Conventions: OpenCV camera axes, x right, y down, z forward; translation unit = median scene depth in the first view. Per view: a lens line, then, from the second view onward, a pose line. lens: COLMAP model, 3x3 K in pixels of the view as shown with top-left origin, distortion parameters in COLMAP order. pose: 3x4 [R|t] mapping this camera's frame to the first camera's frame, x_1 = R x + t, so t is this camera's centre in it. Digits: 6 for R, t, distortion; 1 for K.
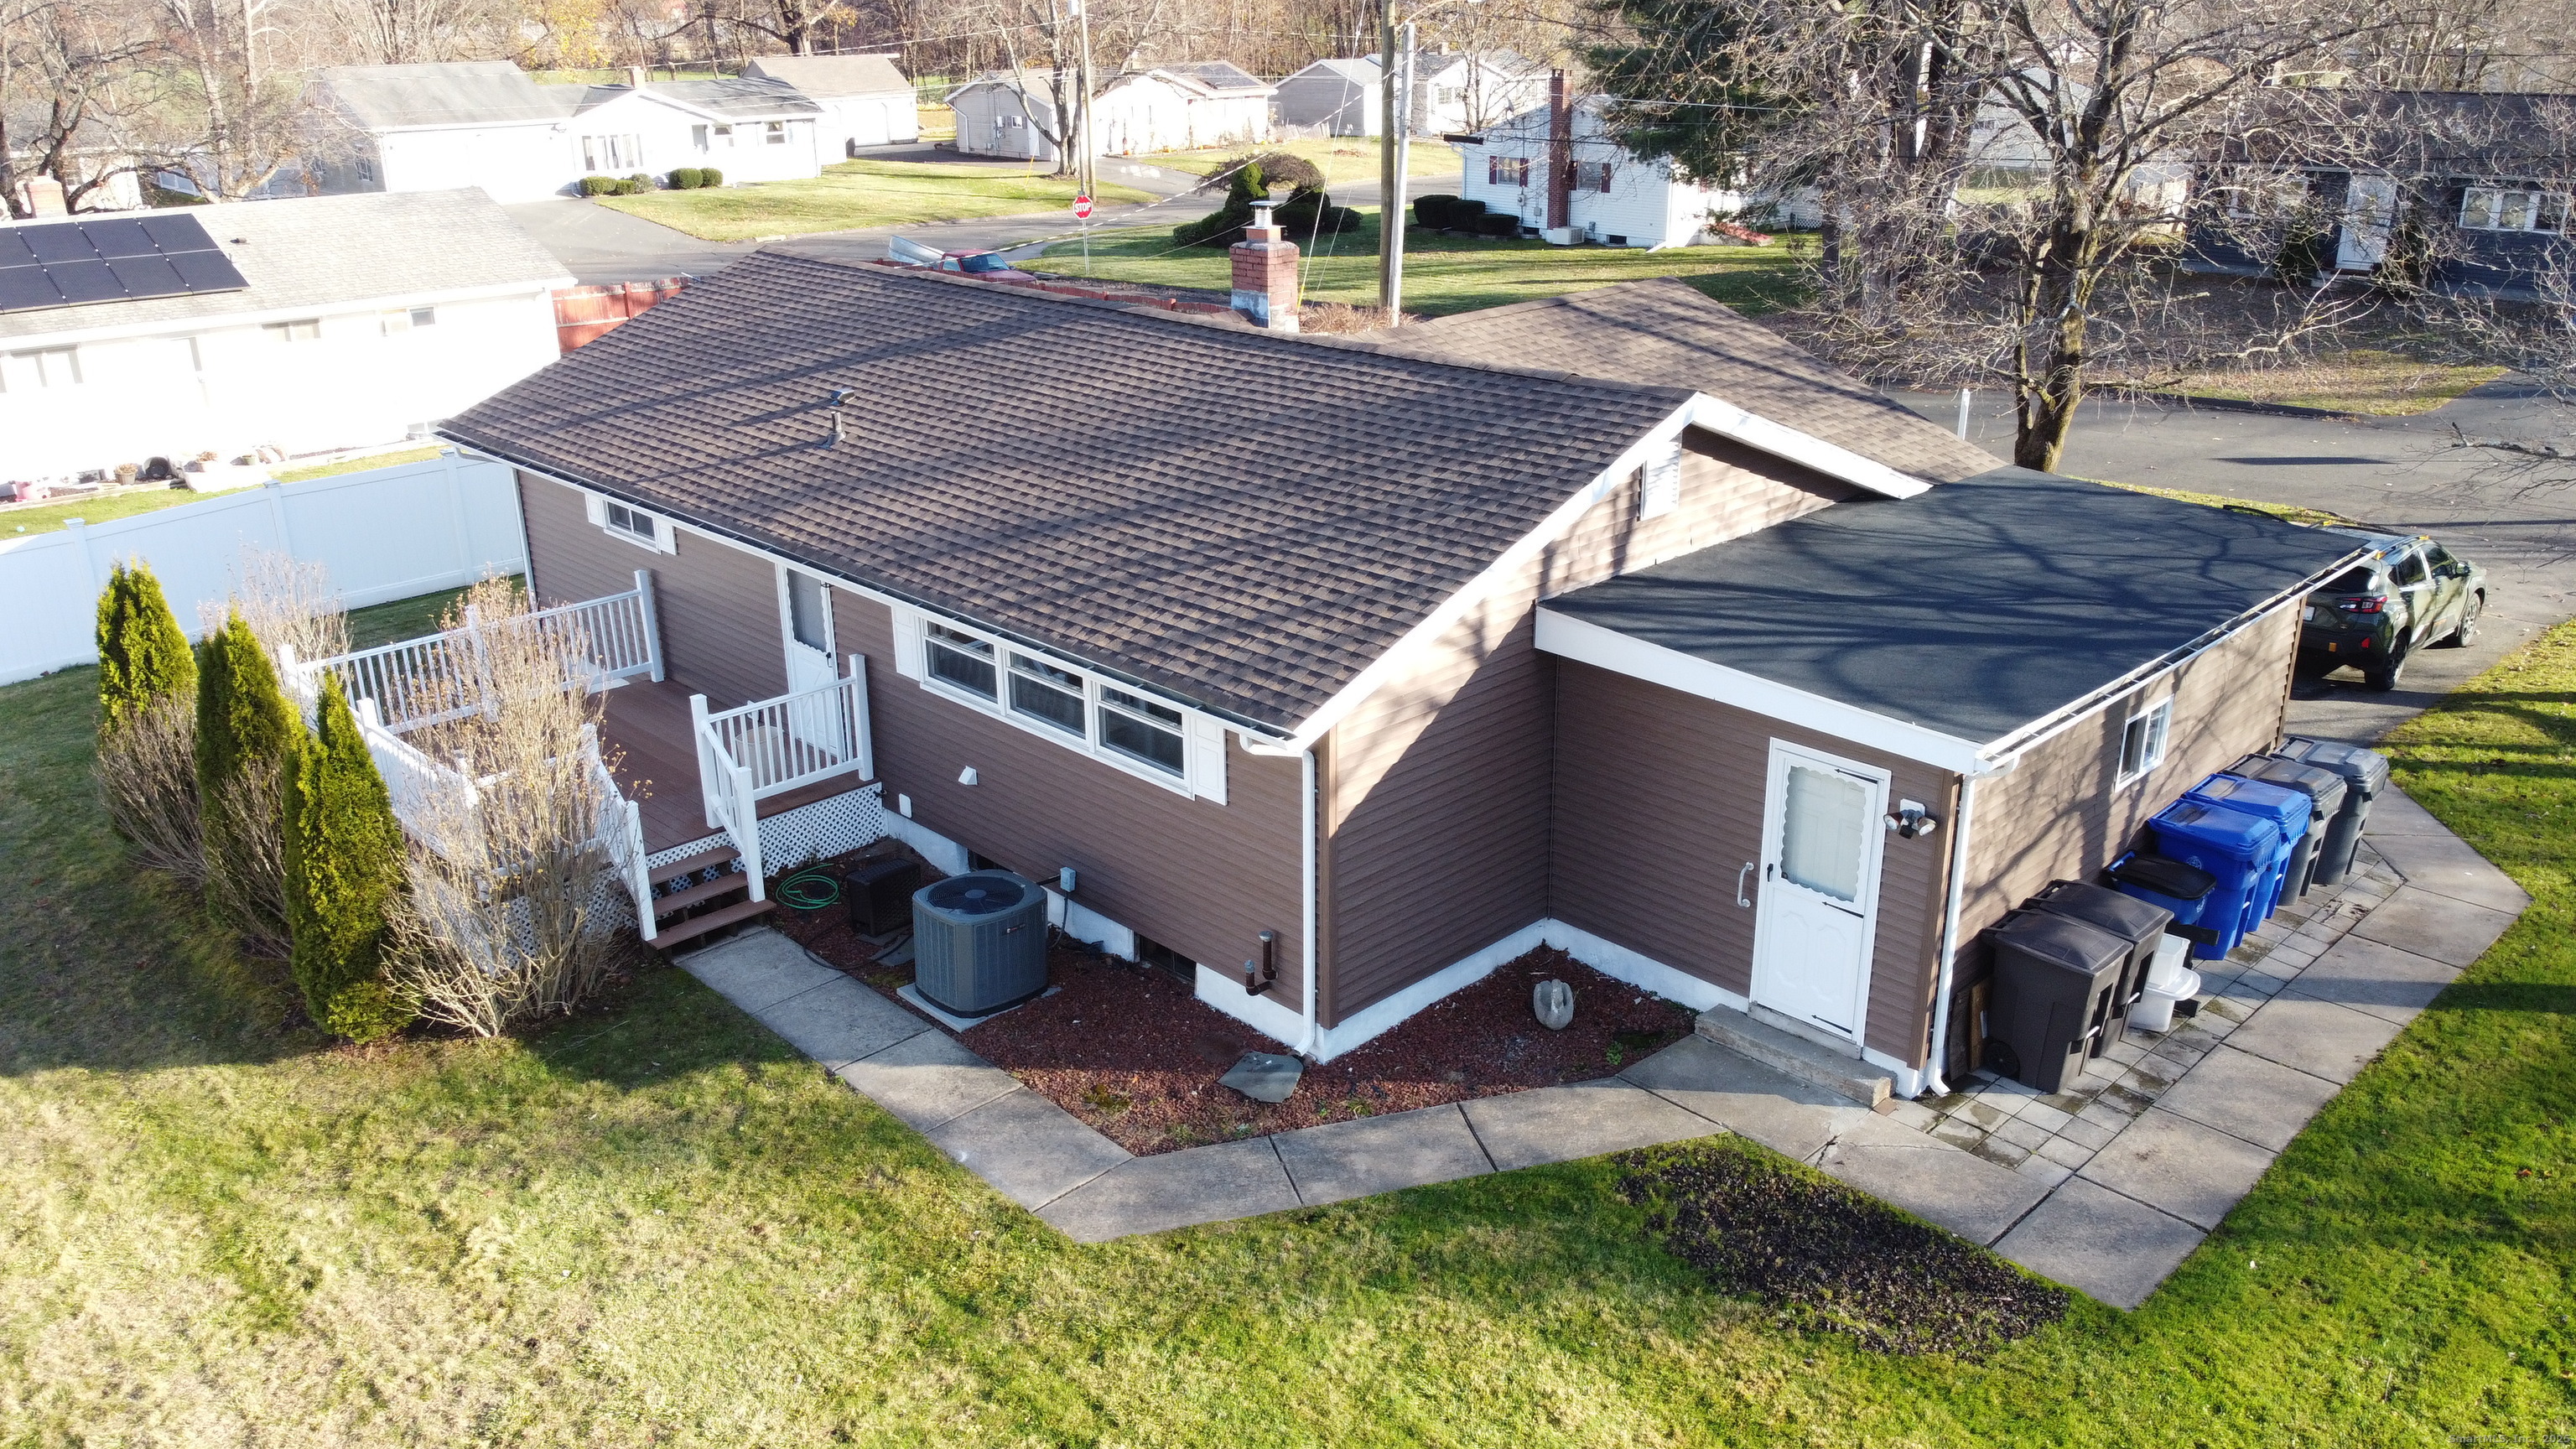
lens RADIAL K [[1944.7, 0, 1288.0], [0, 1944.7, 724.5], [0, 0, 1]] dist [0.004022, -0.007401]
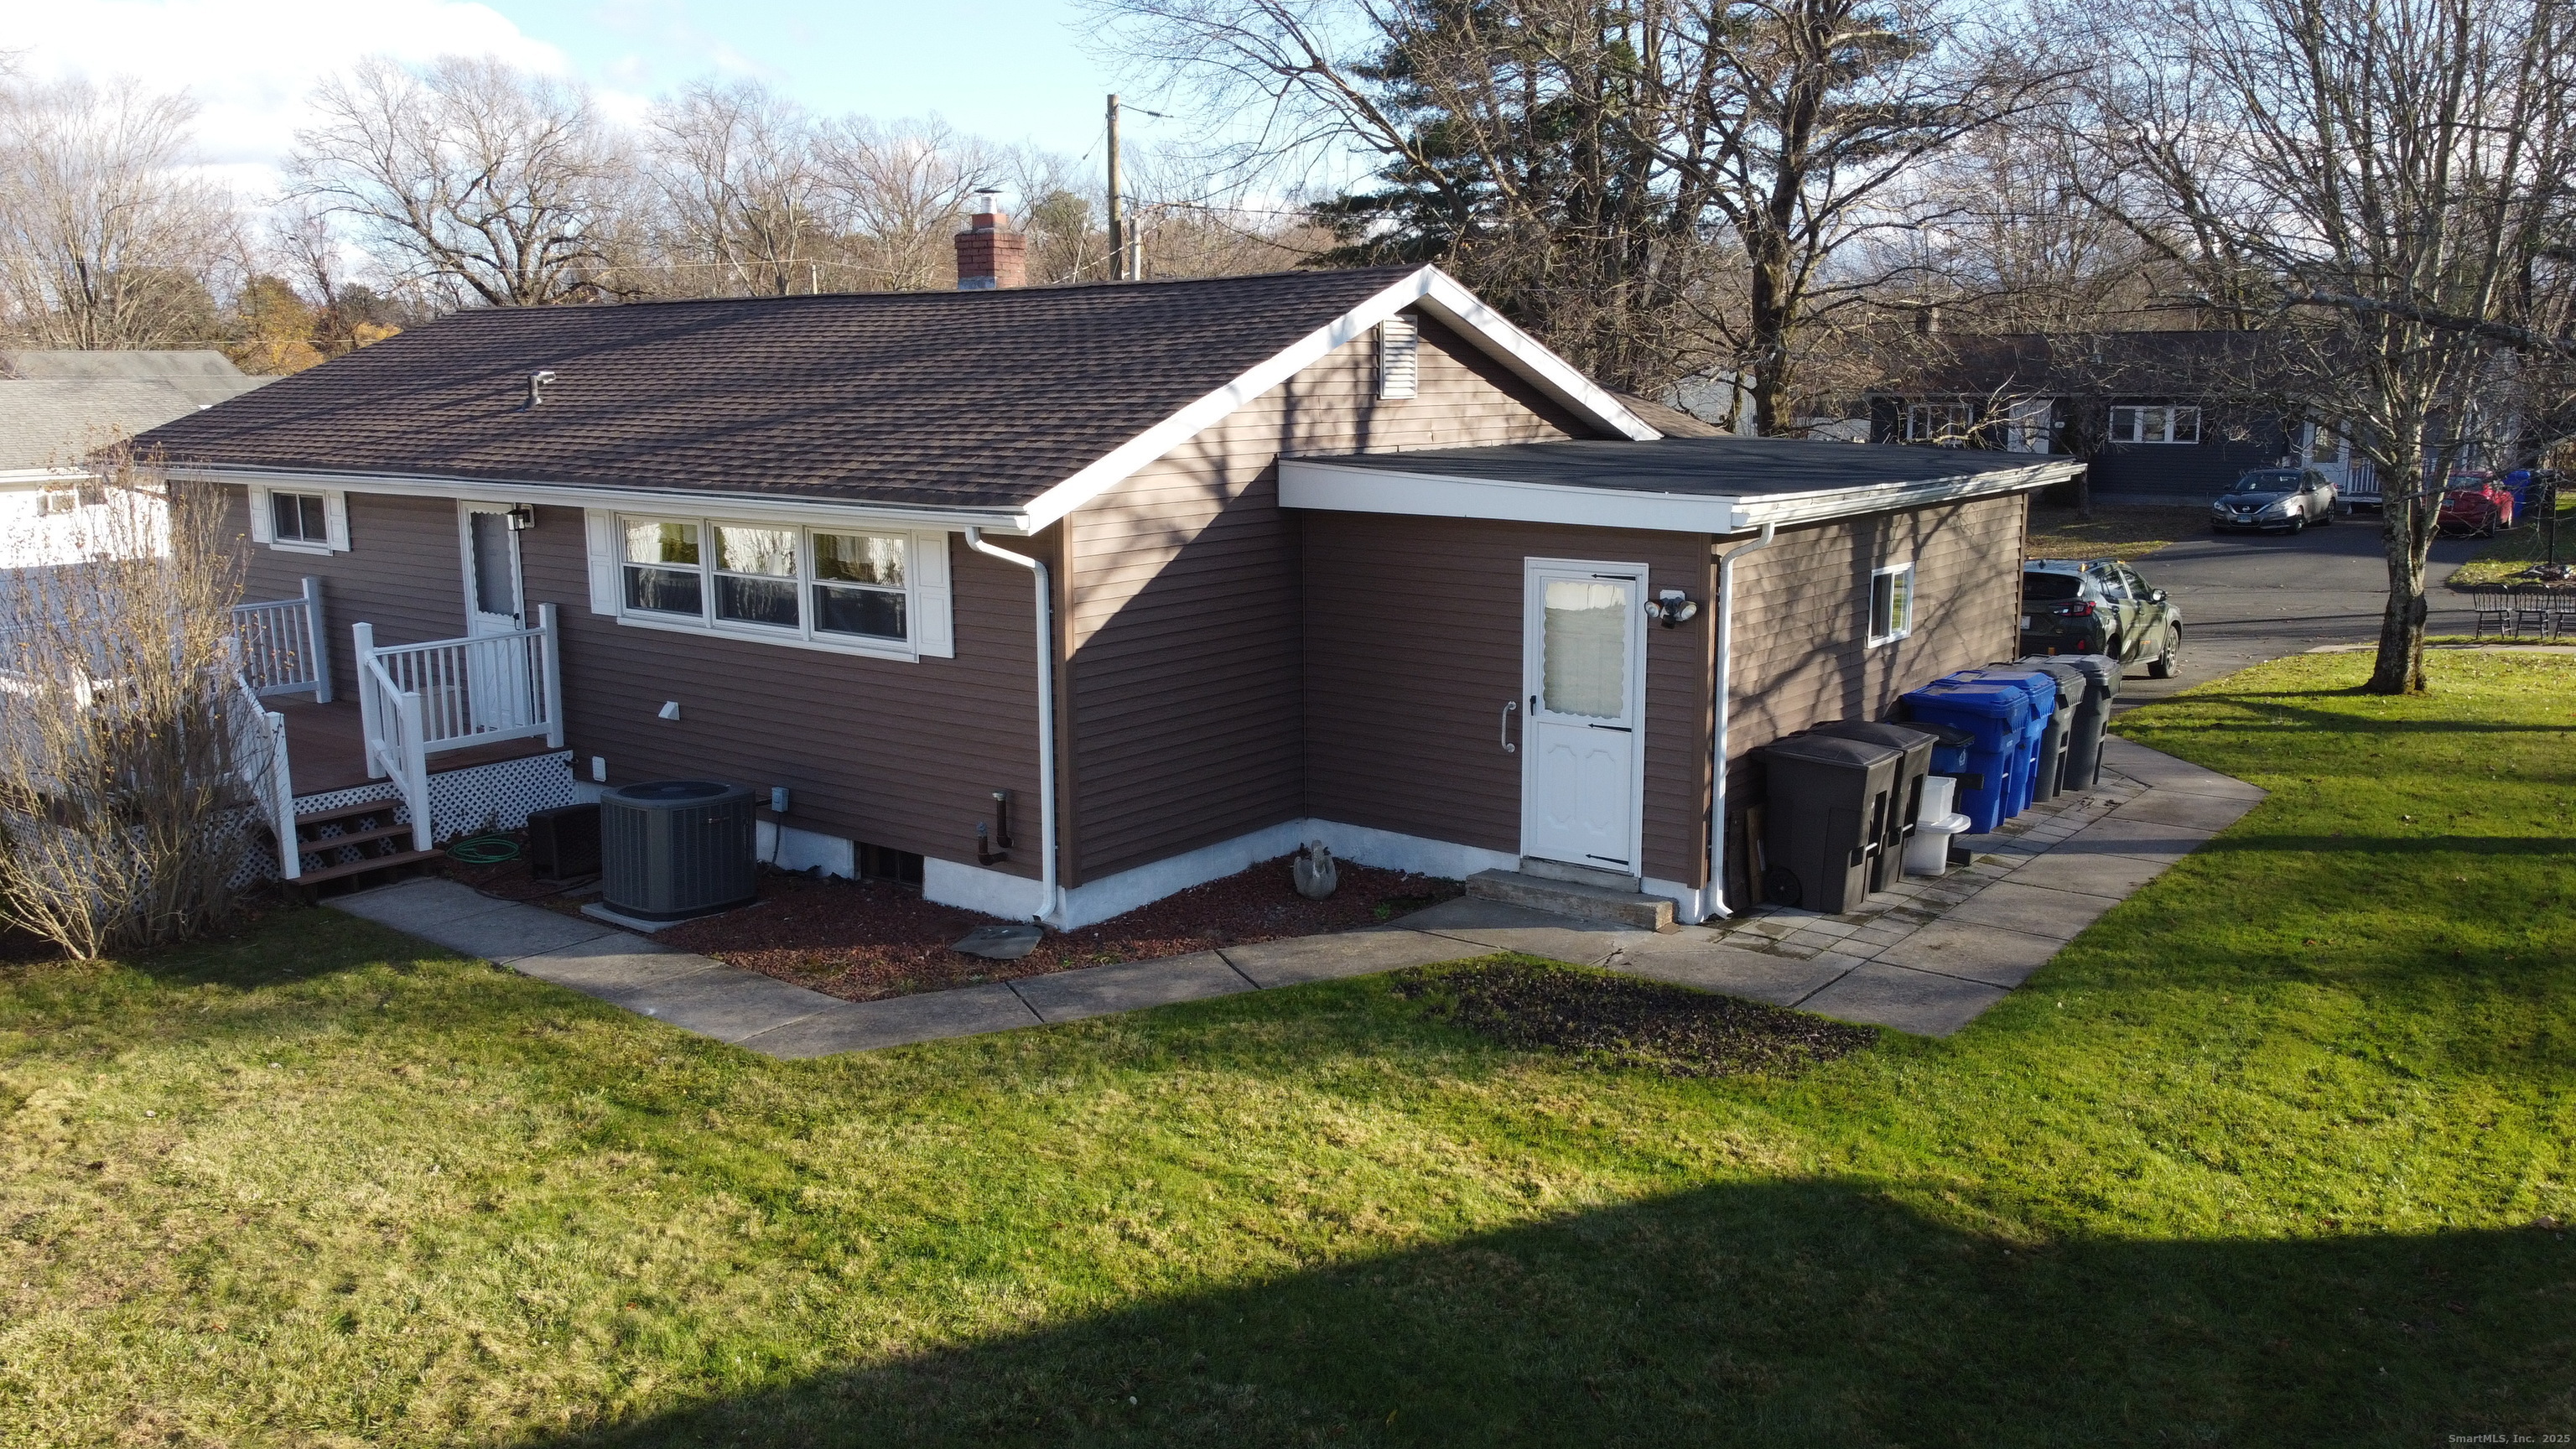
lens RADIAL K [[1951.0, 0, 1288.9], [0, 1951.0, 720.5], [0, 0, 1]] dist [-0.002114, -0.003848]
pose [[0.990989, -0.018974, 0.132592, 0.002612], [0.042454, 0.983372, -0.176573, 0.249431], [-0.127037, 0.180611, 0.975316, 0.085963]]
